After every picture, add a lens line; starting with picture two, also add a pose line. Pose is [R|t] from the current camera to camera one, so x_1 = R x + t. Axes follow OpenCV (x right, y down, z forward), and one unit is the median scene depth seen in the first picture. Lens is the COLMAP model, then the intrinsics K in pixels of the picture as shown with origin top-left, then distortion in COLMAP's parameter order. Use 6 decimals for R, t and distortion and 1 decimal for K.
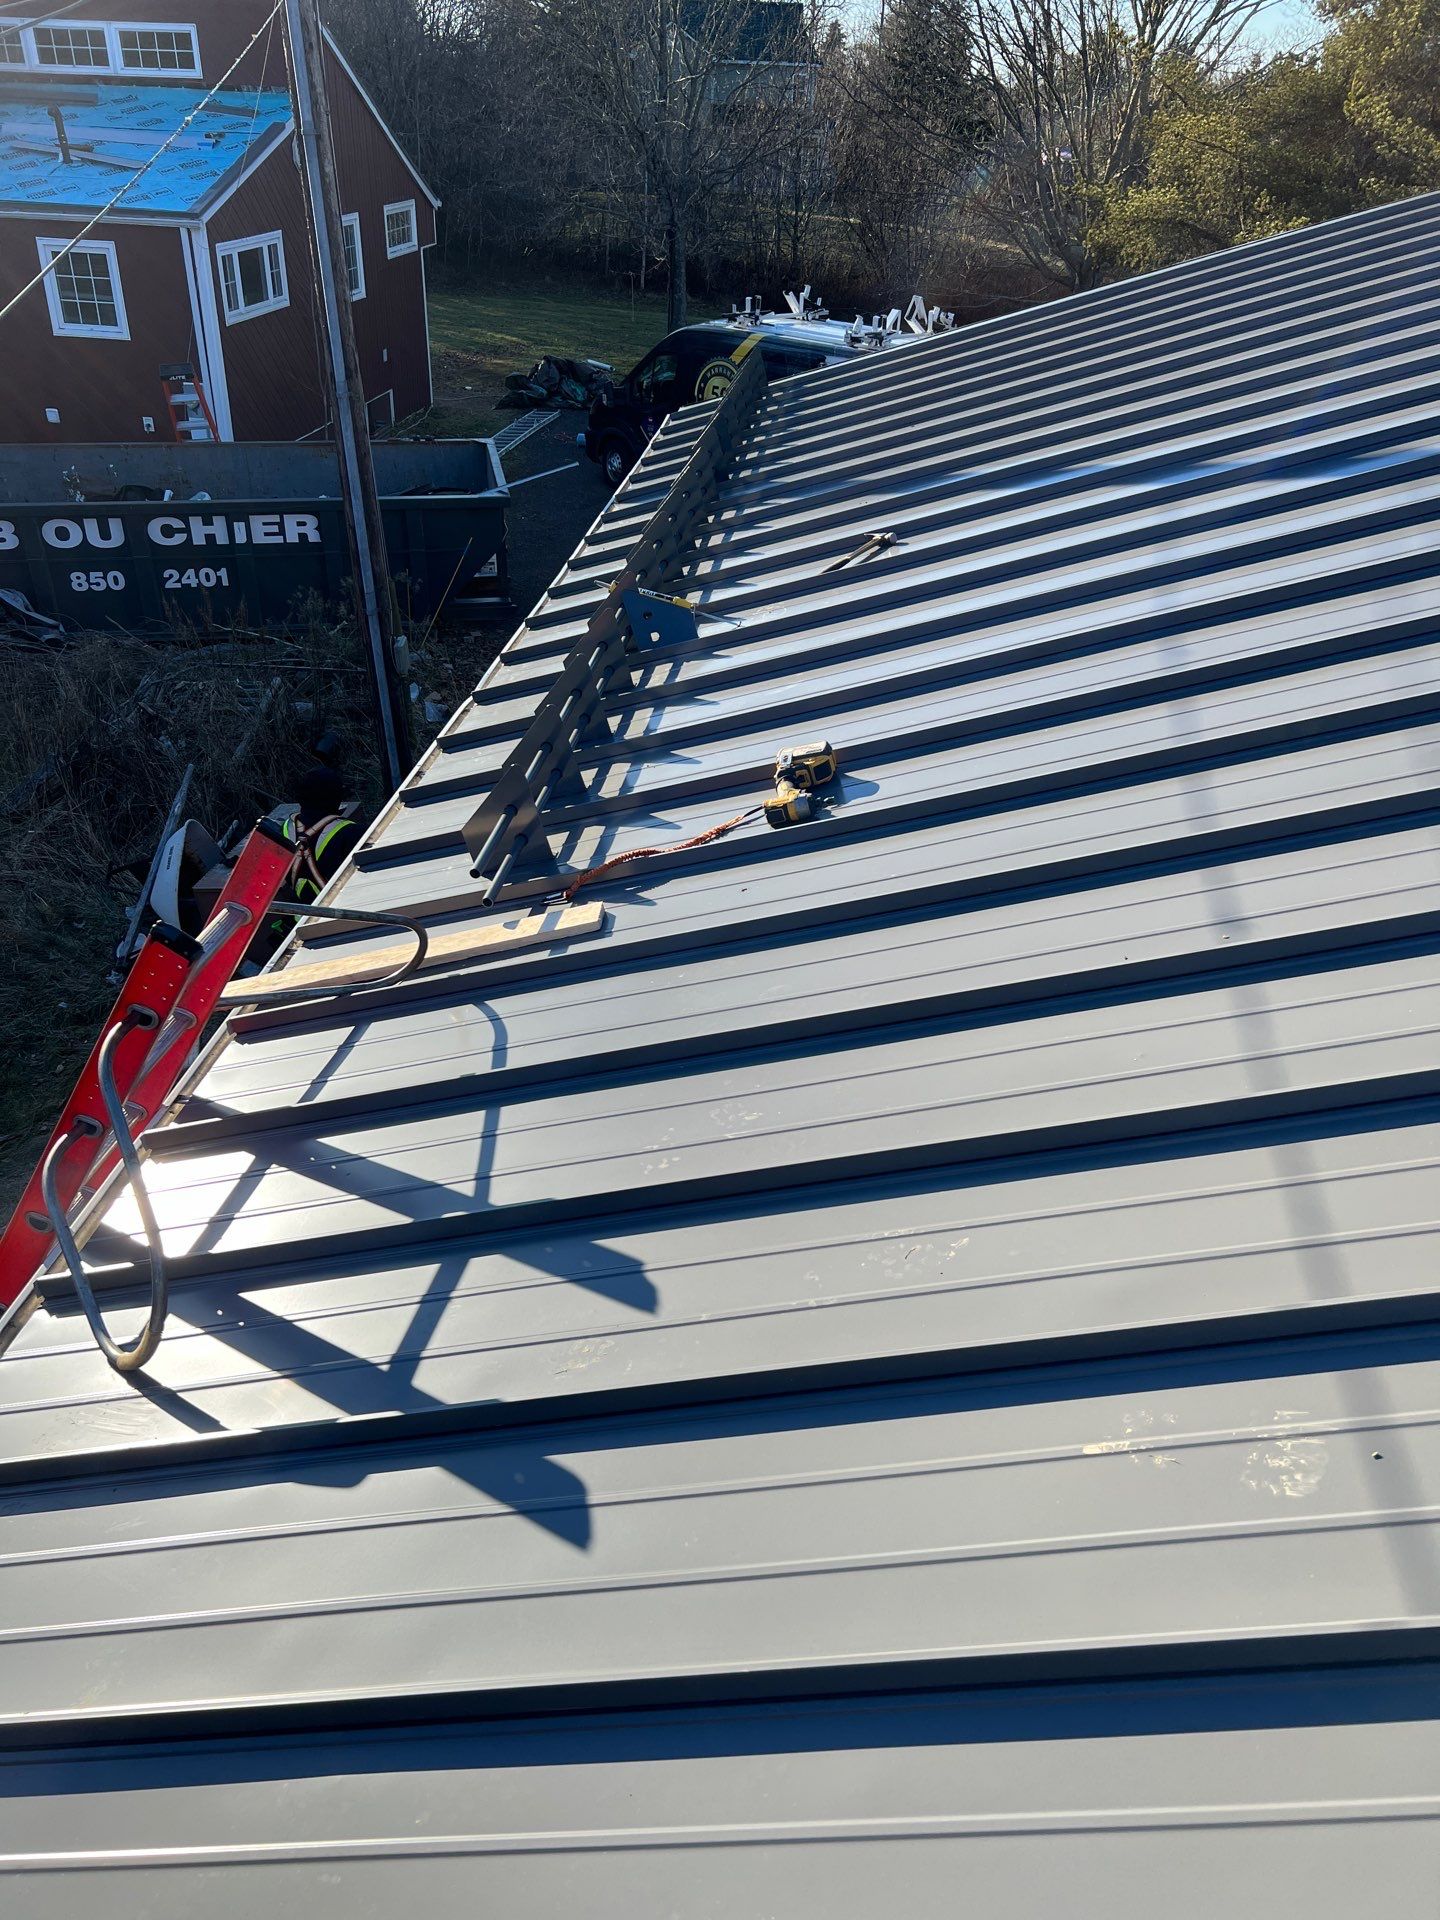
lens RADIAL K [[1441.0, 0, 712.7], [0, 1441.0, 960.6], [0, 0, 1]] dist [0.044400, -0.043634]
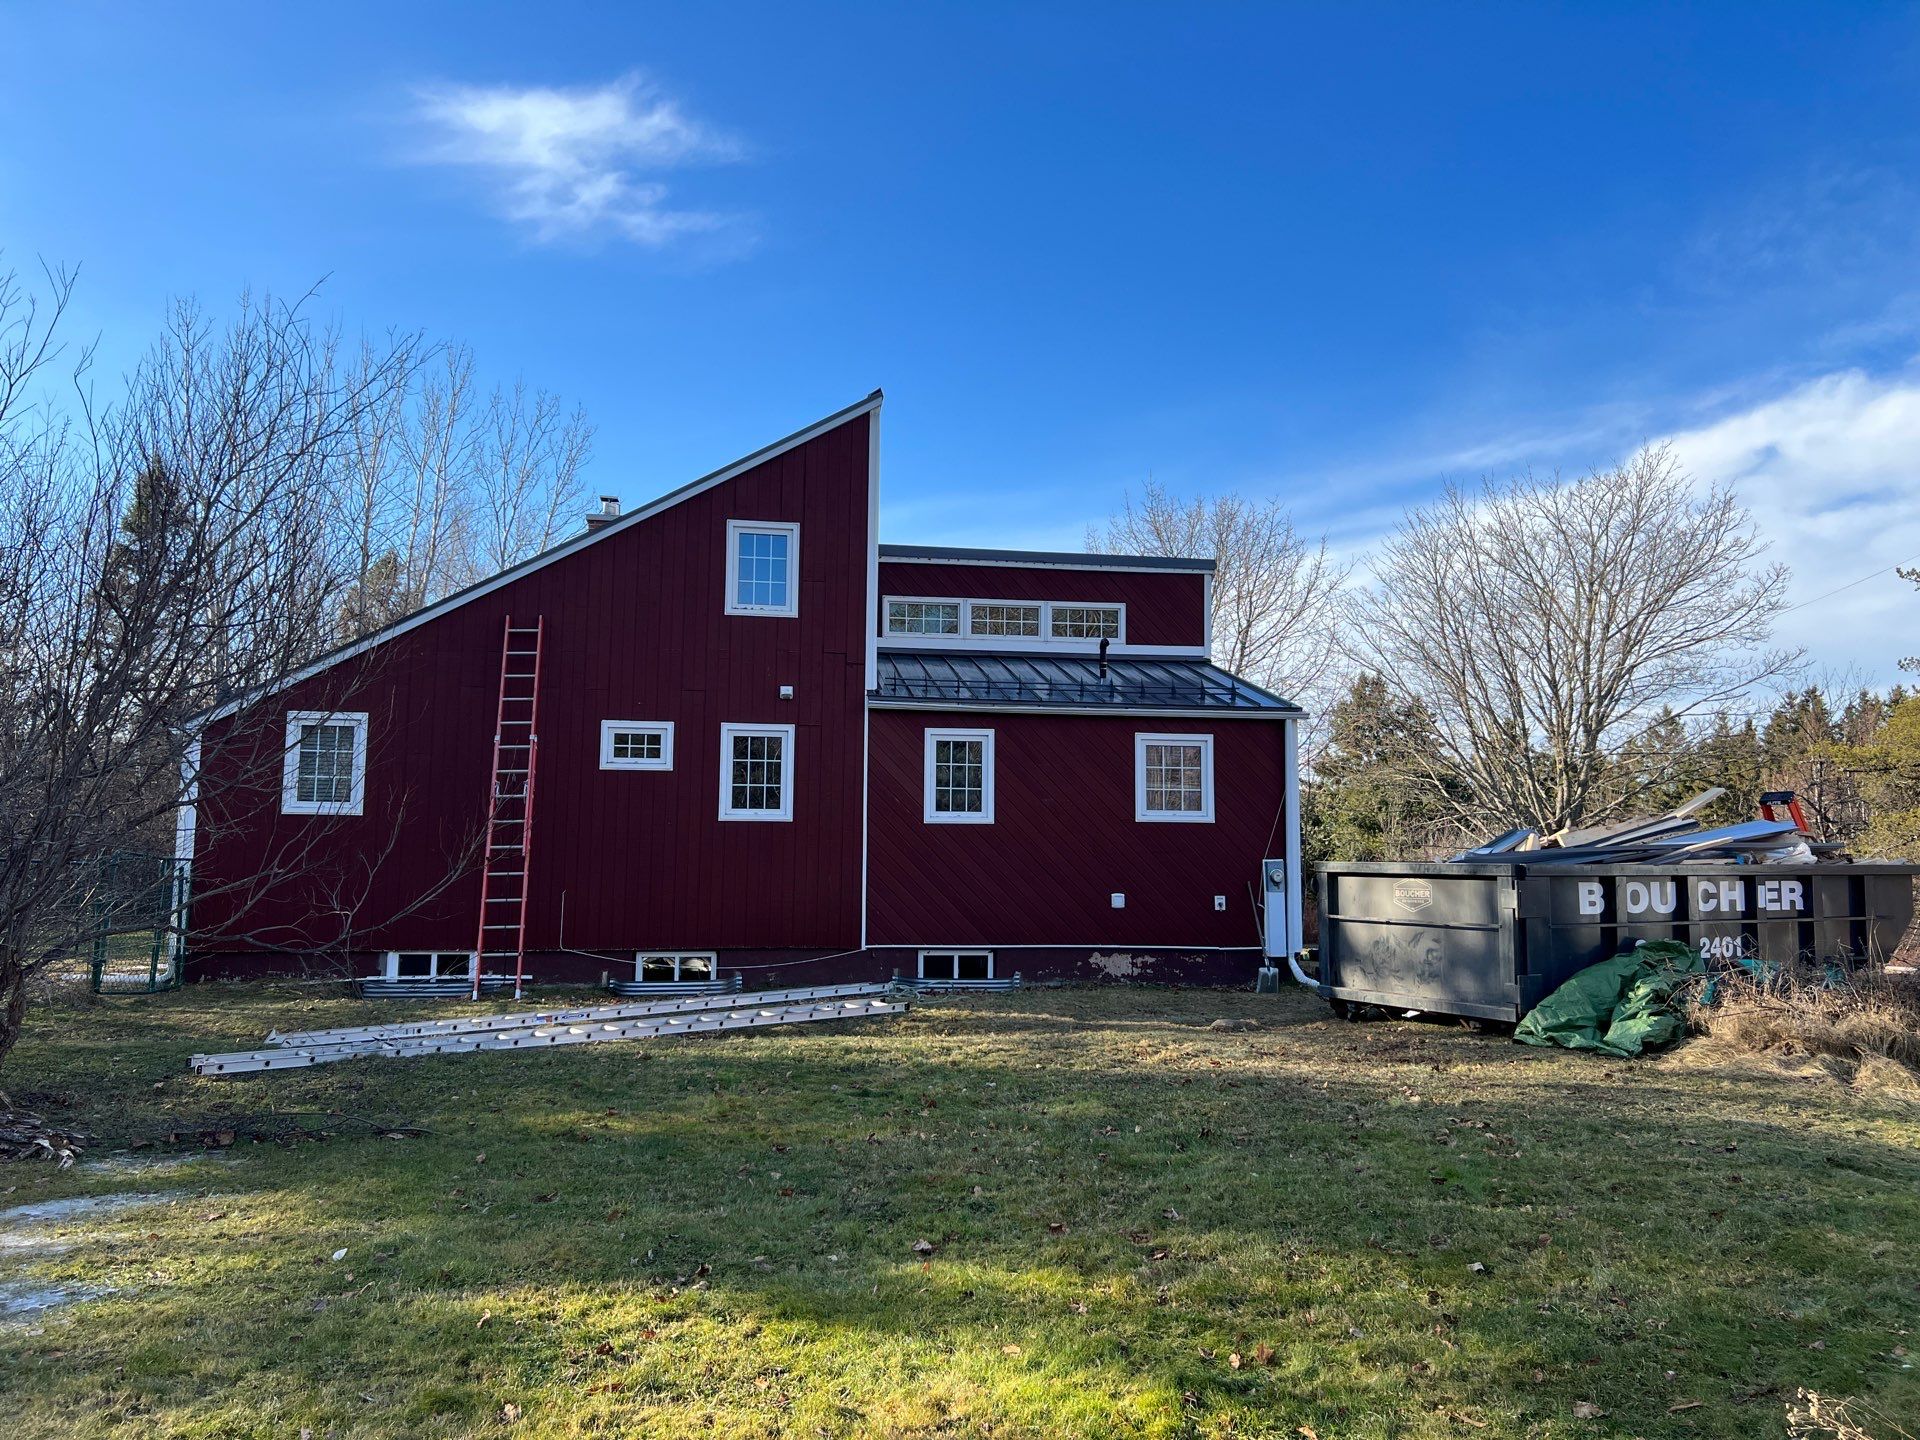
lens RADIAL K [[1441.0, 0, 954.2], [0, 1441.0, 738.1], [0, 0, 1]] dist [0.044400, -0.043634]
pose [[0.961639, -0.001507, 0.274315, -0.880212], [0.163977, 0.804820, -0.570418, 0.064144], [-0.219914, 0.593517, 0.774193, 0.251091]]
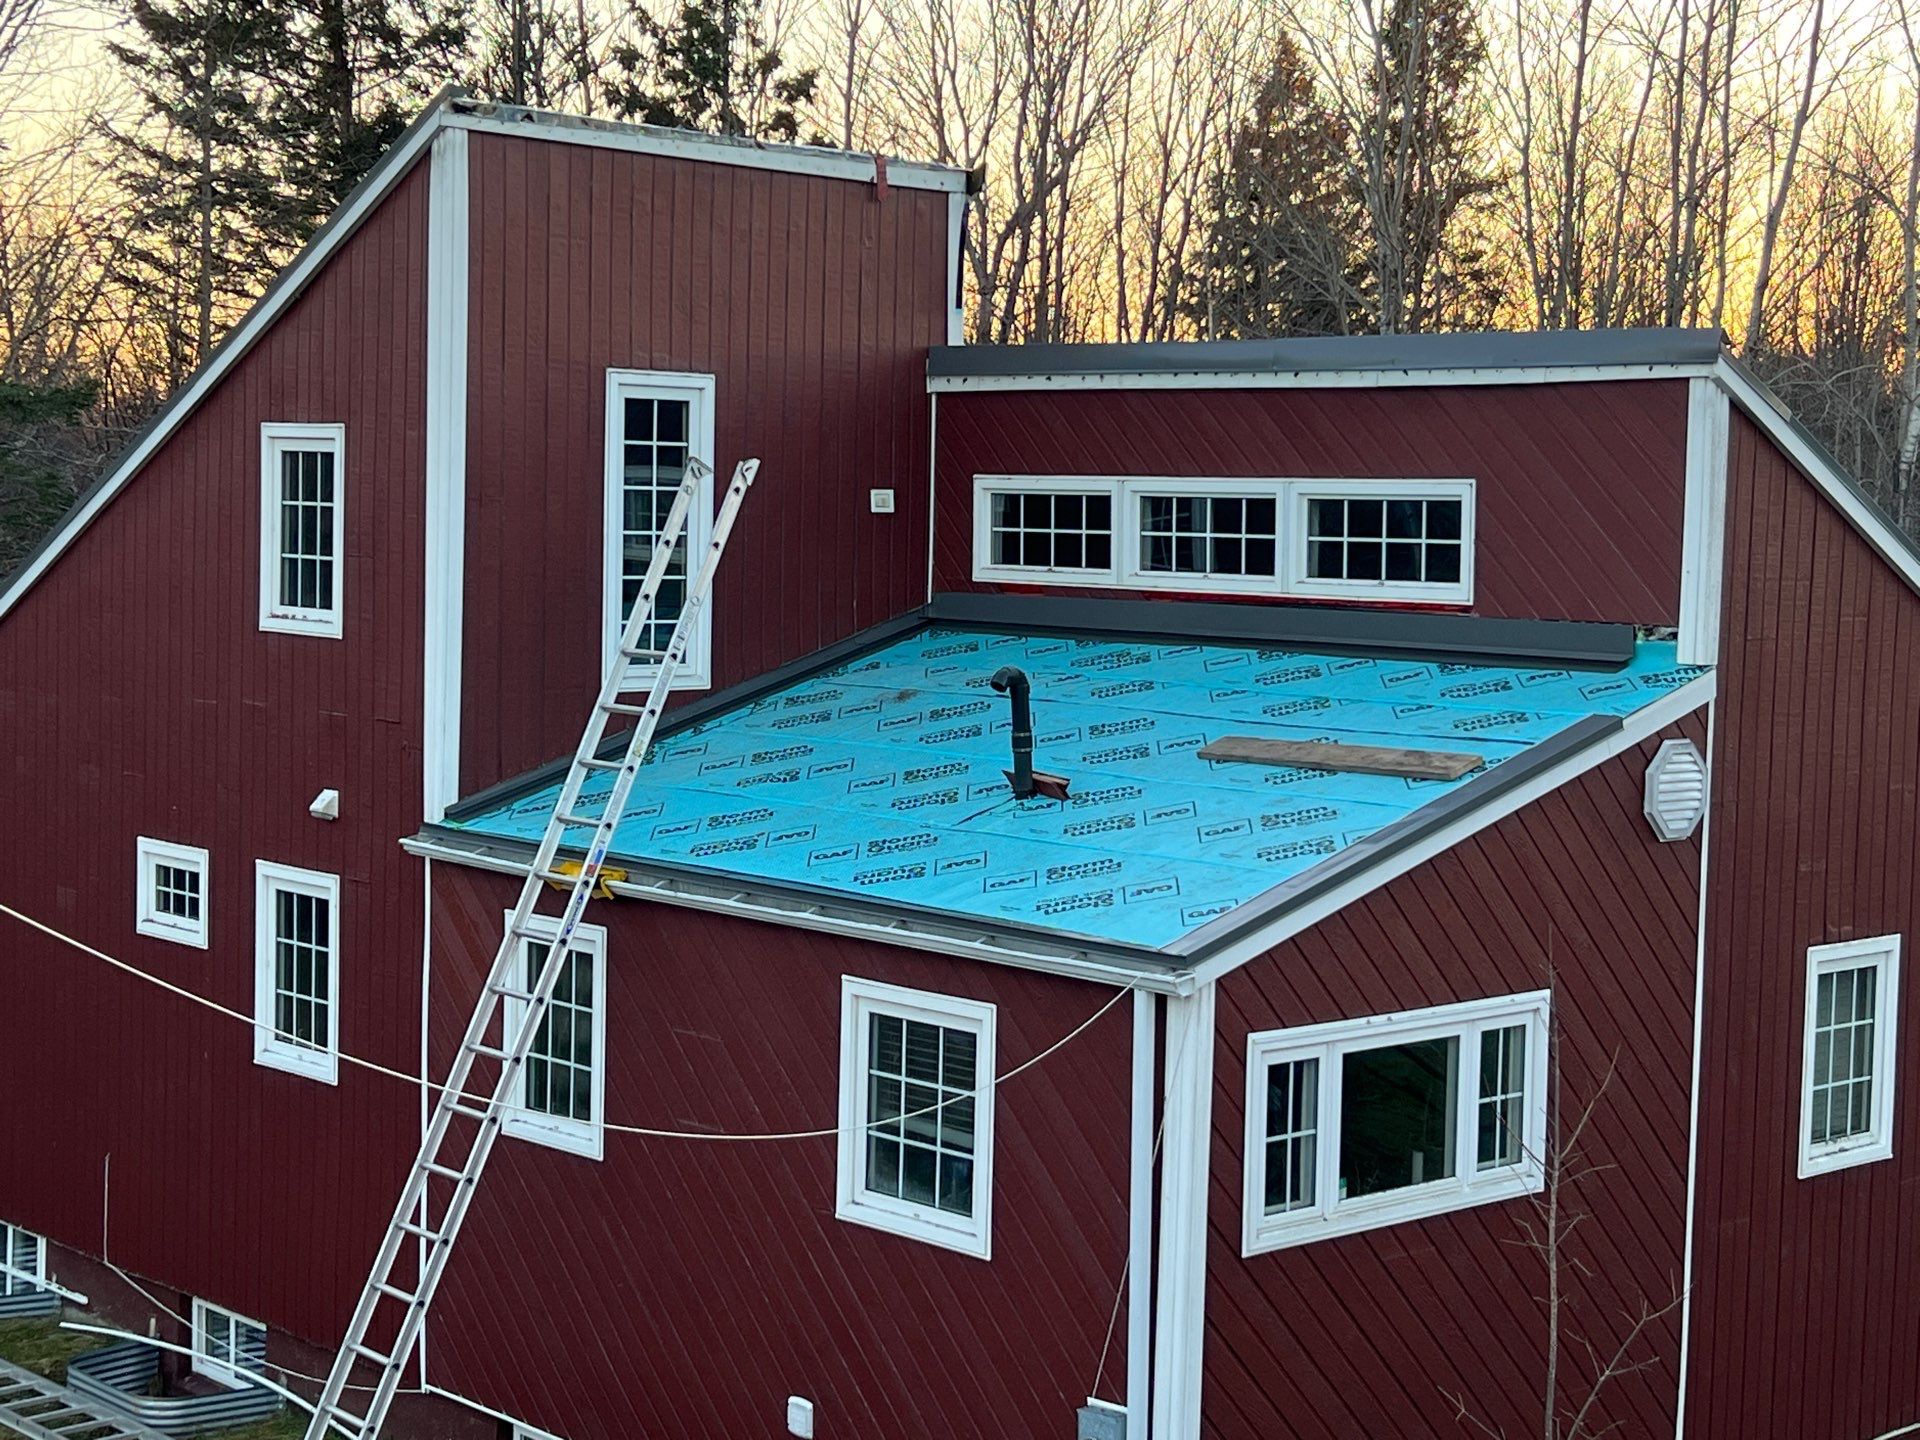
lens RADIAL K [[3022.5, 0, 947.1], [0, 3022.5, 734.0], [0, 0, 1]] dist [0.118902, 0.000000]
pose [[0.775877, 0.030074, -0.630166, 0.041514], [-0.324026, 0.876046, -0.357141, -0.289206], [0.541315, 0.481288, 0.689449, 0.462211]]
